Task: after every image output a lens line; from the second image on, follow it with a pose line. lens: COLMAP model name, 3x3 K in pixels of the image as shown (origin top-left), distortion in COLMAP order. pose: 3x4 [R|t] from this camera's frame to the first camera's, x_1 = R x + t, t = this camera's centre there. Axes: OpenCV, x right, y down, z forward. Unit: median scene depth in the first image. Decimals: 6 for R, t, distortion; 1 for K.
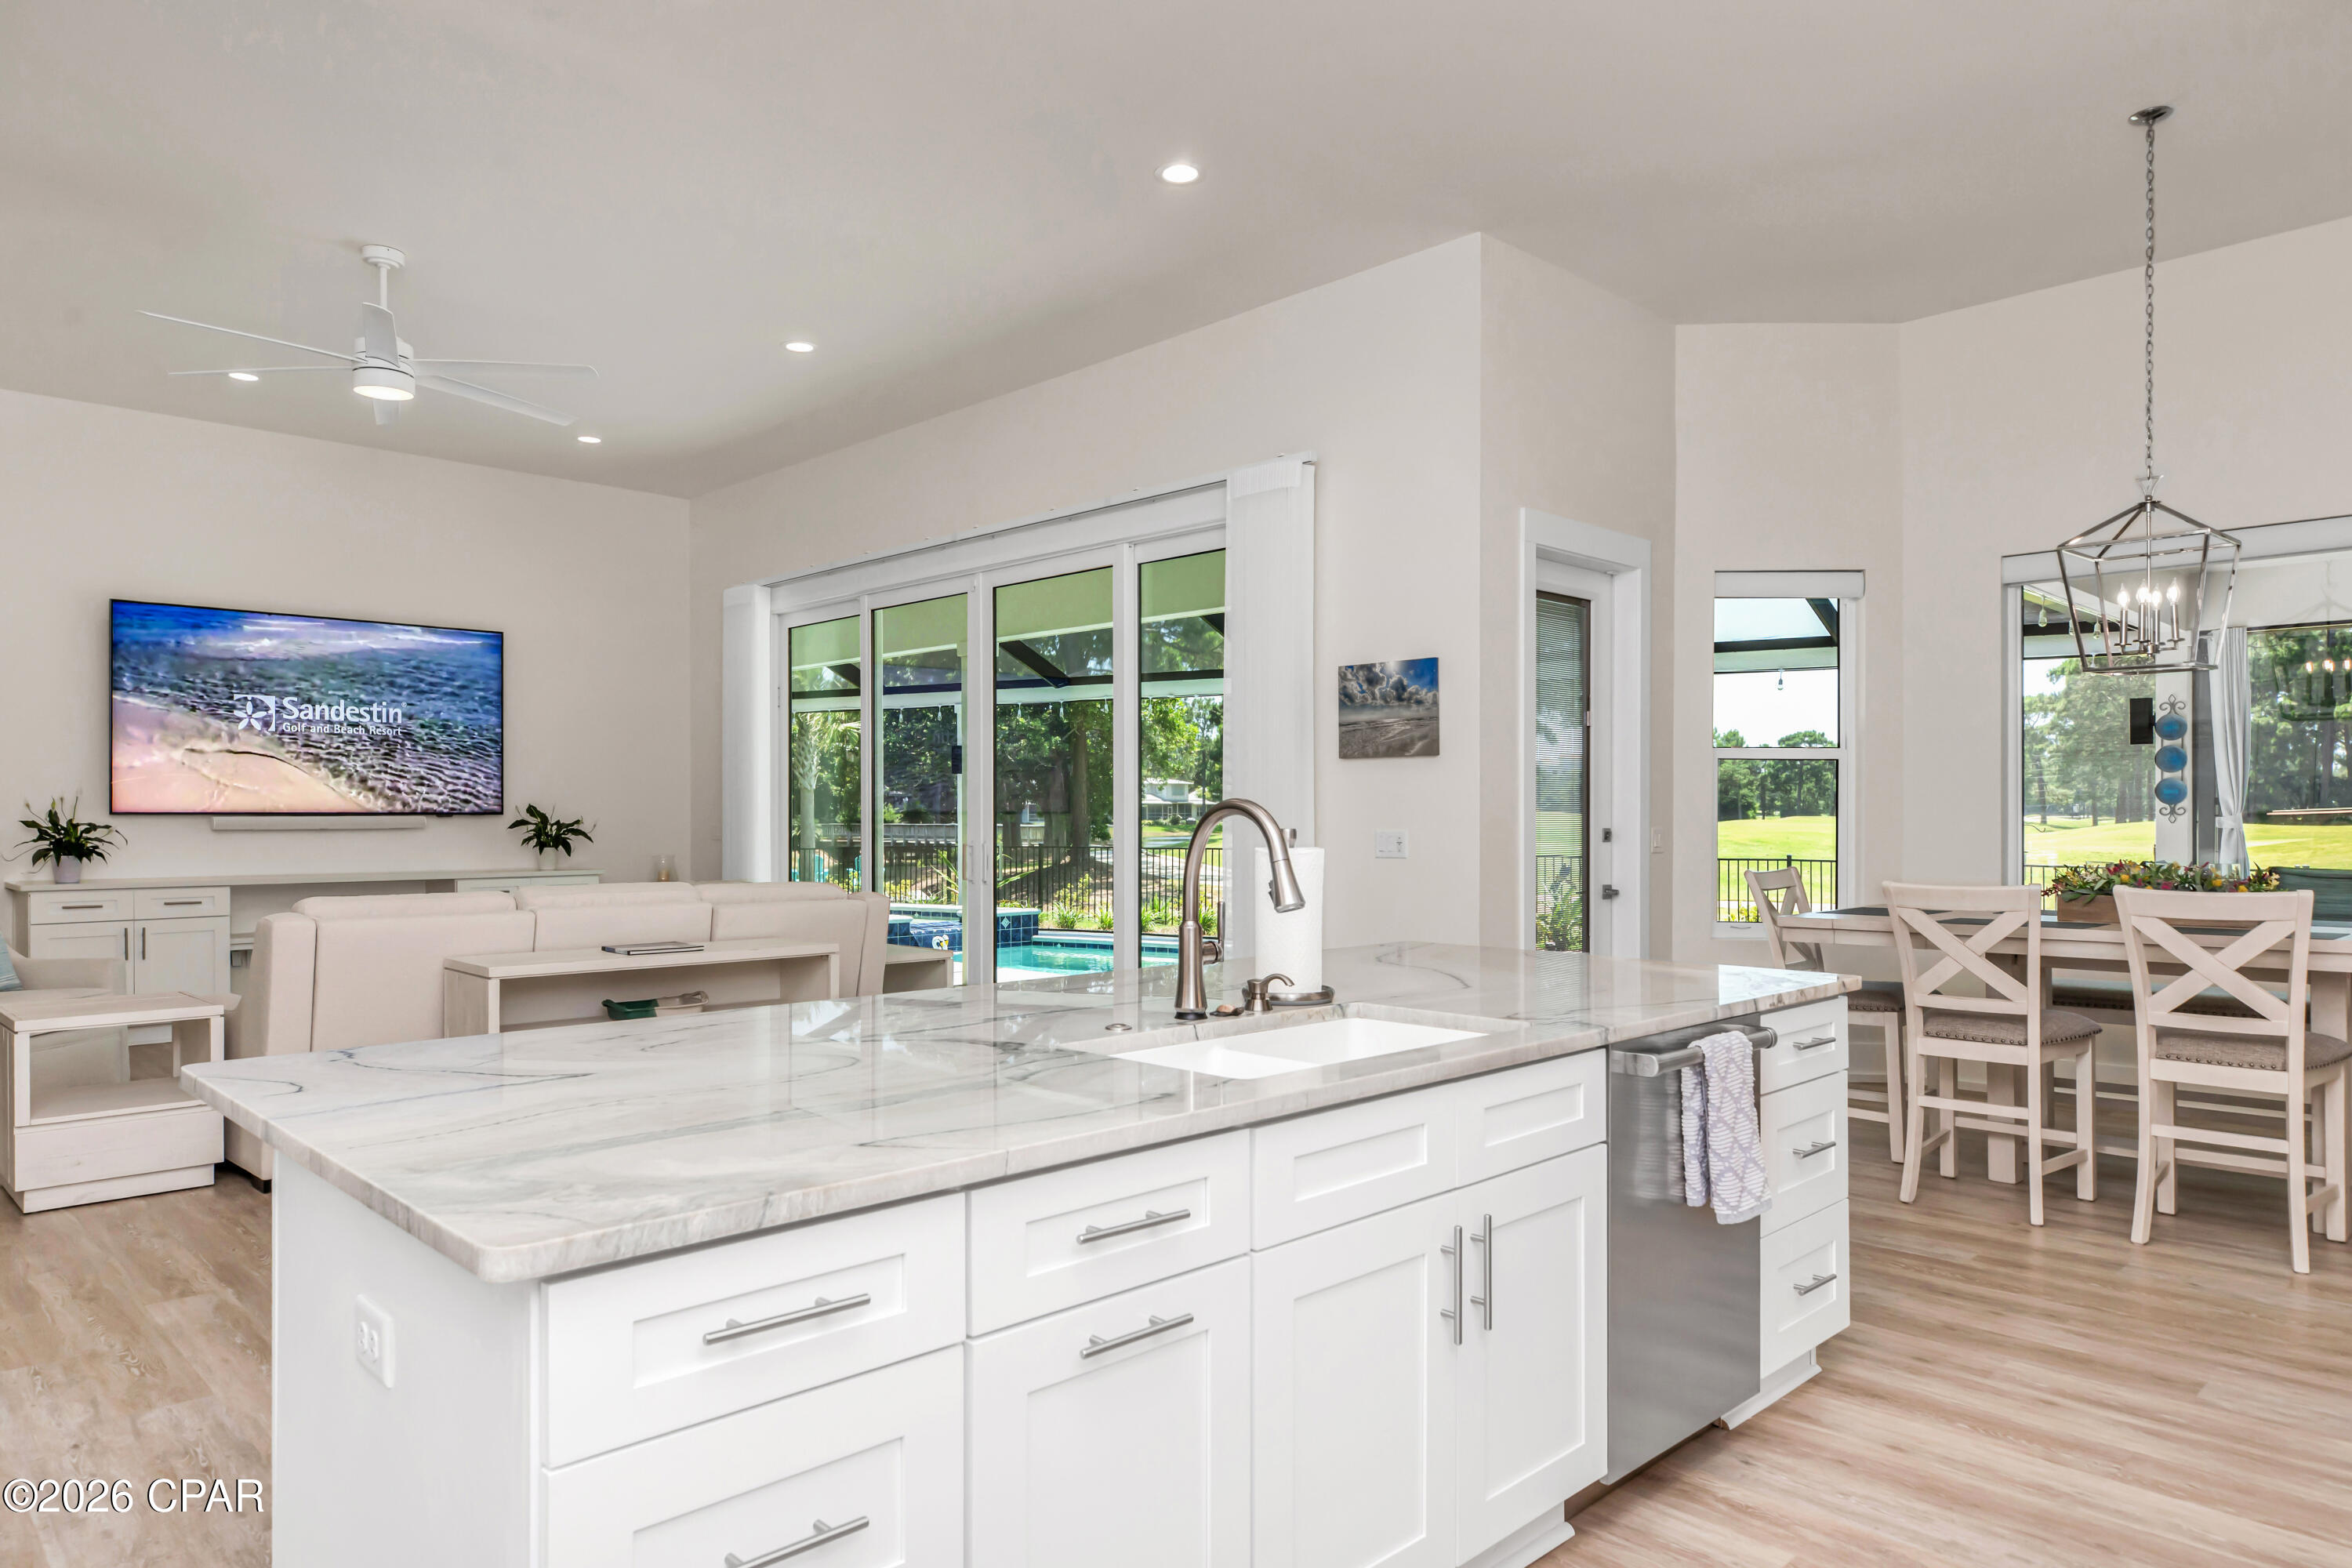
lens RADIAL K [[1457.7, 0, 1163.3], [0, 1457.7, 815.2], [0, 0, 1]] dist [0.006376, 0.001595]
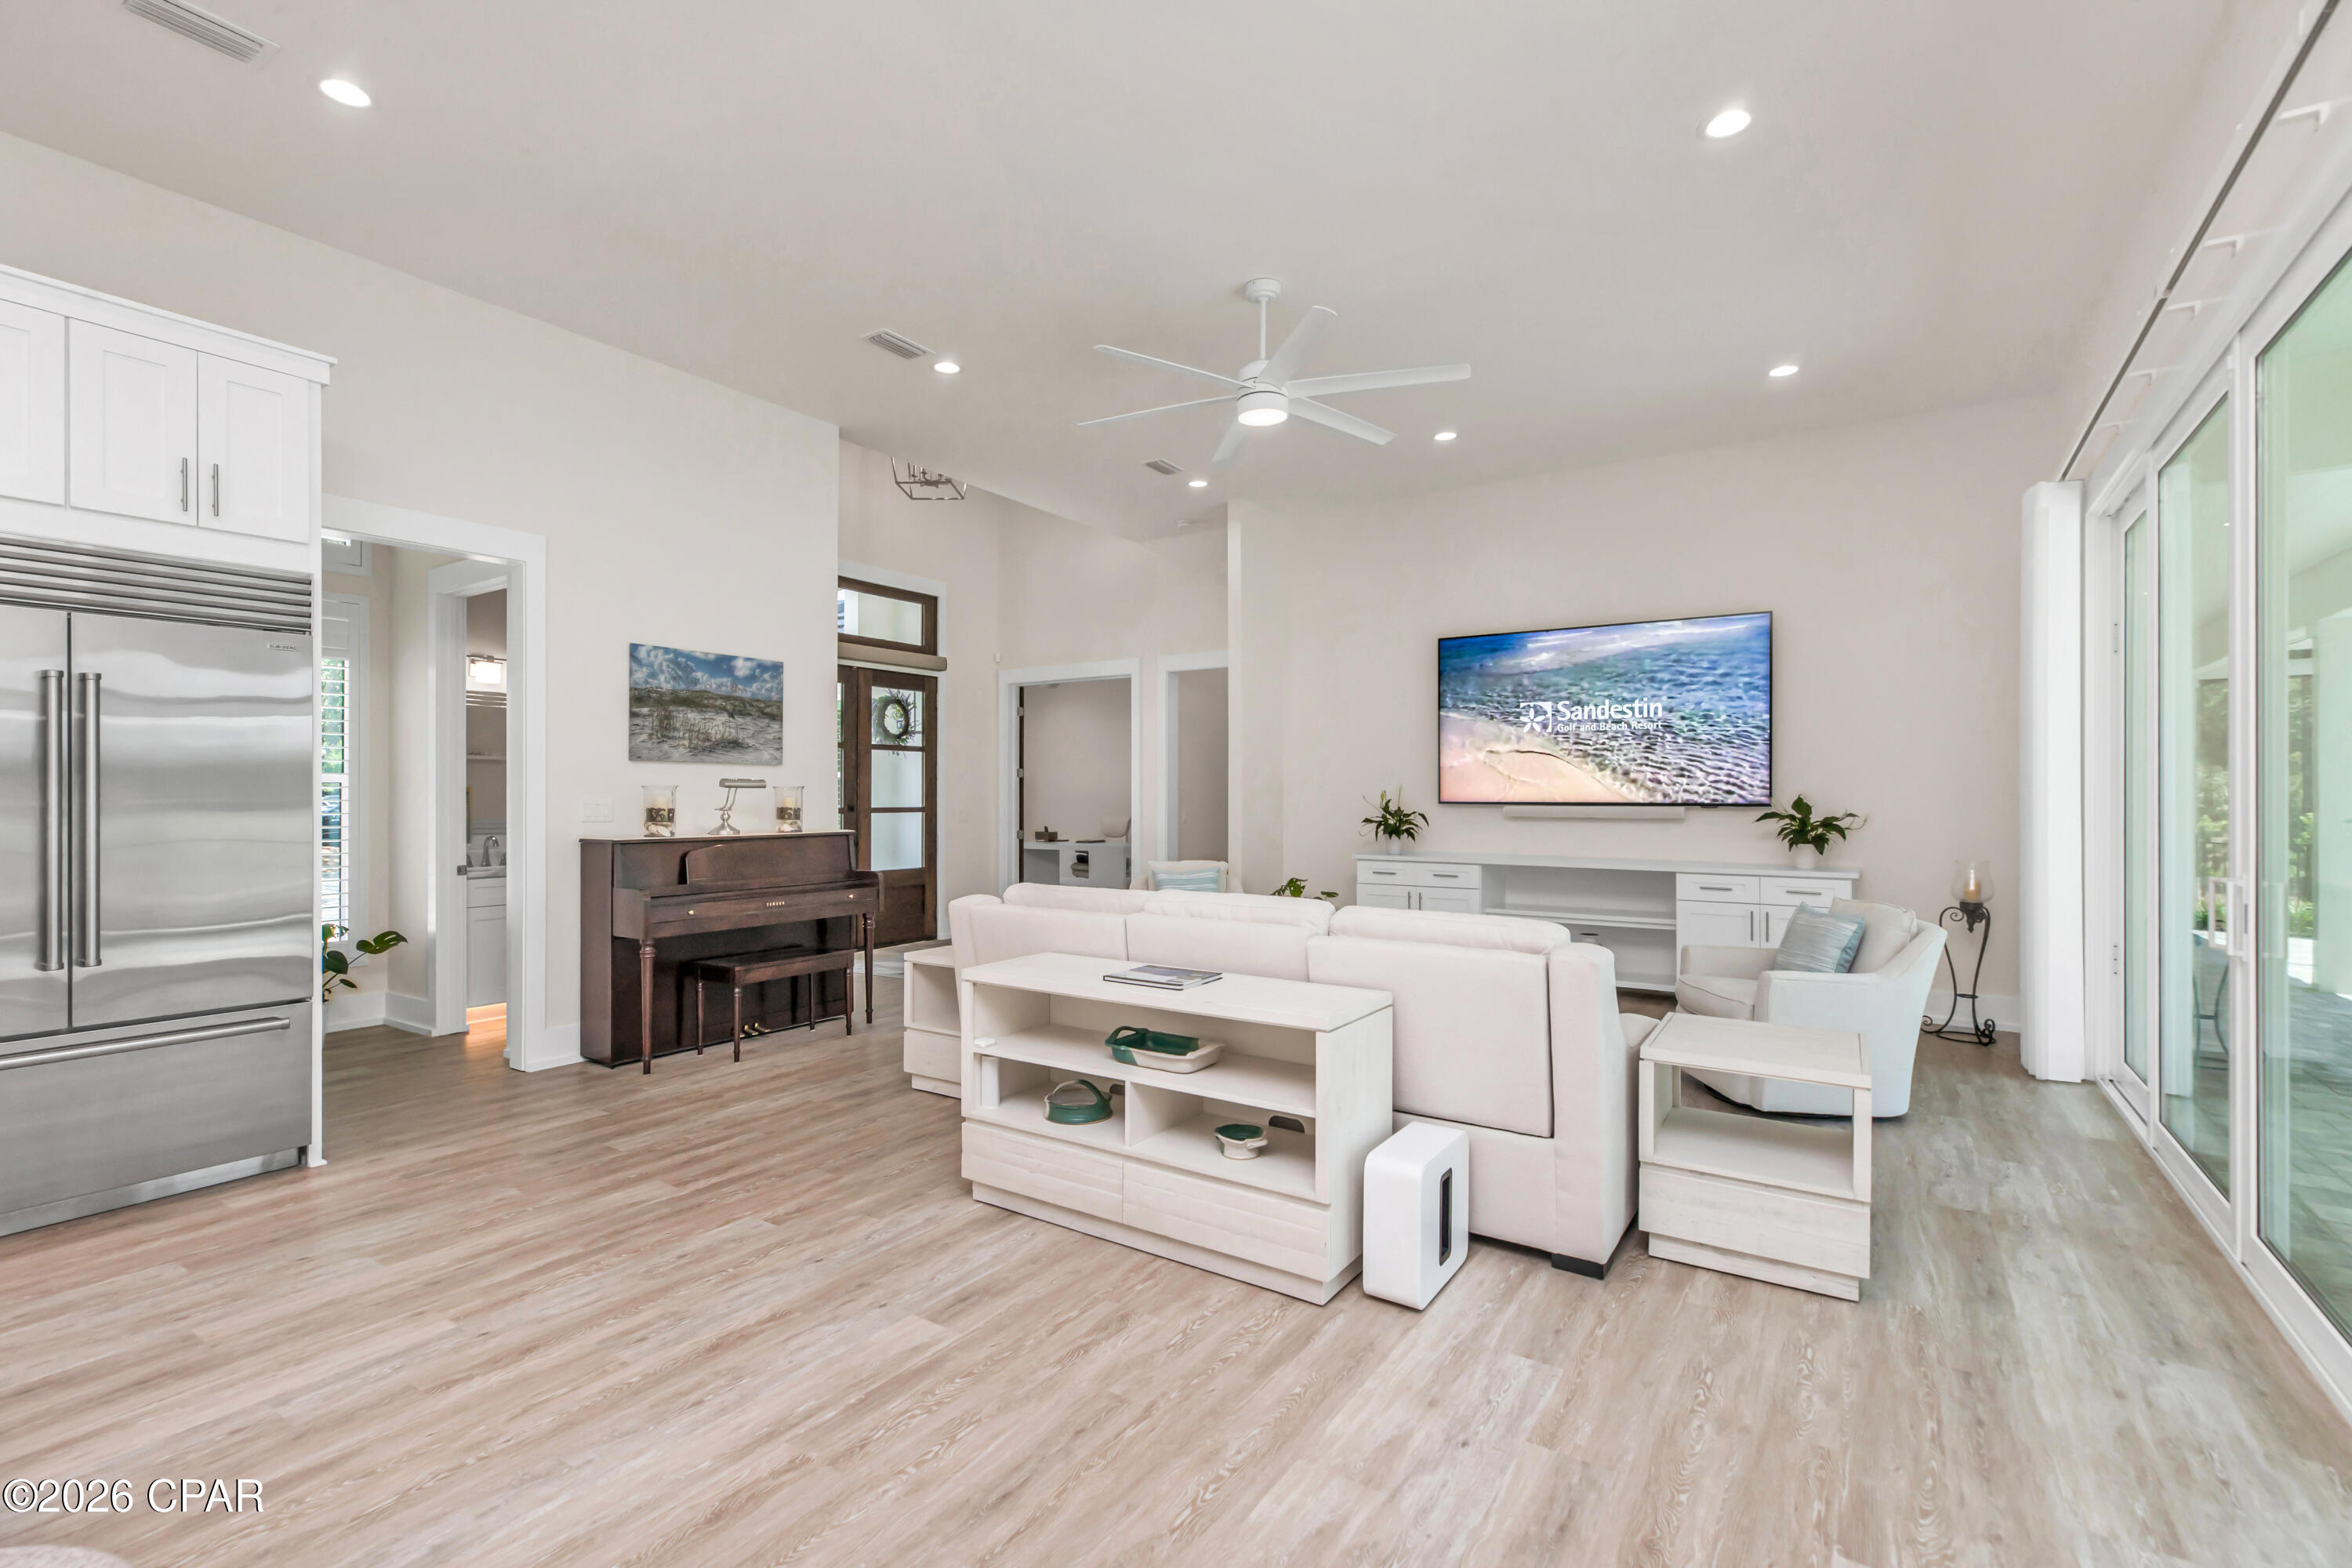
lens RADIAL K [[1069.0, 0, 1166.9], [0, 1069.0, 788.8], [0, 0, 1]] dist [0.006885, -0.000200]
pose [[0.203353, -0.002433, -0.979103, 0.210460], [-0.003556, 0.999988, -0.003223, -0.012641], [0.979099, 0.004137, 0.203342, 0.737443]]
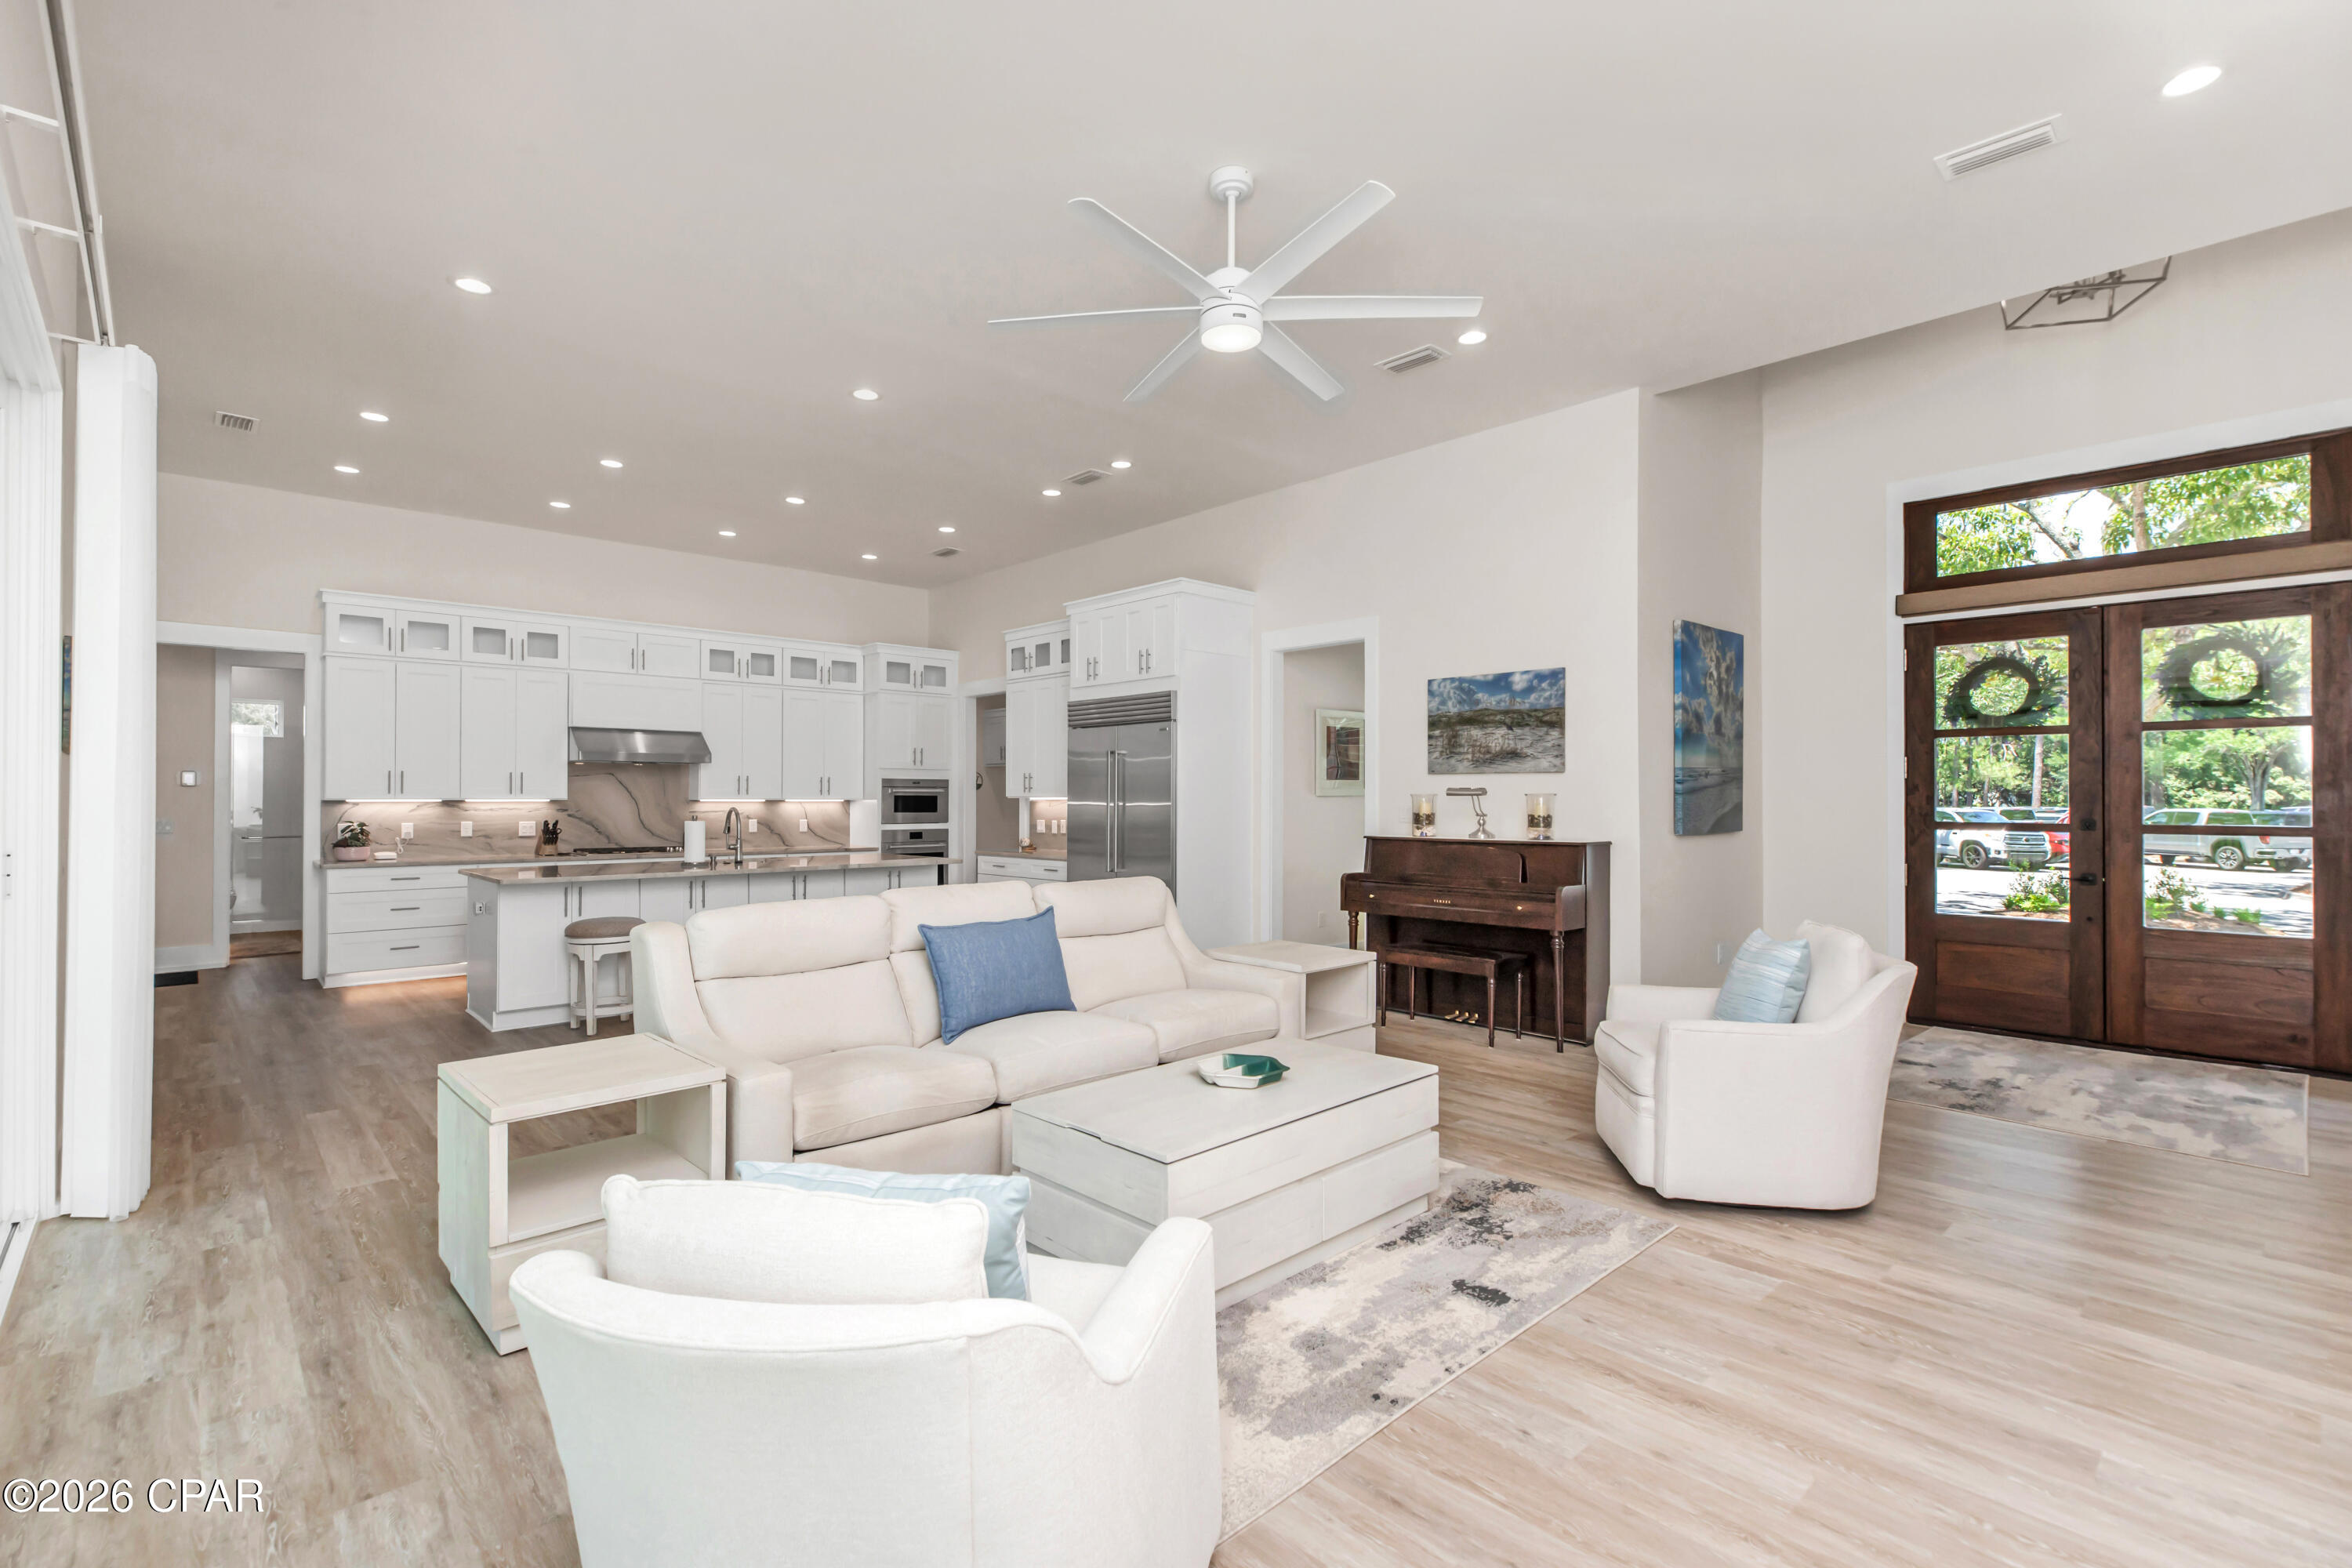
lens RADIAL K [[1069.0, 0, 1164.4], [0, 1069.0, 794.5], [0, 0, 1]] dist [0.006885, -0.000200]
pose [[-0.999442, 0.001834, 0.033346, -0.497861], [0.001727, 0.999993, -0.003241, -0.013538], [-0.033352, -0.003181, -0.999439, 1.571832]]
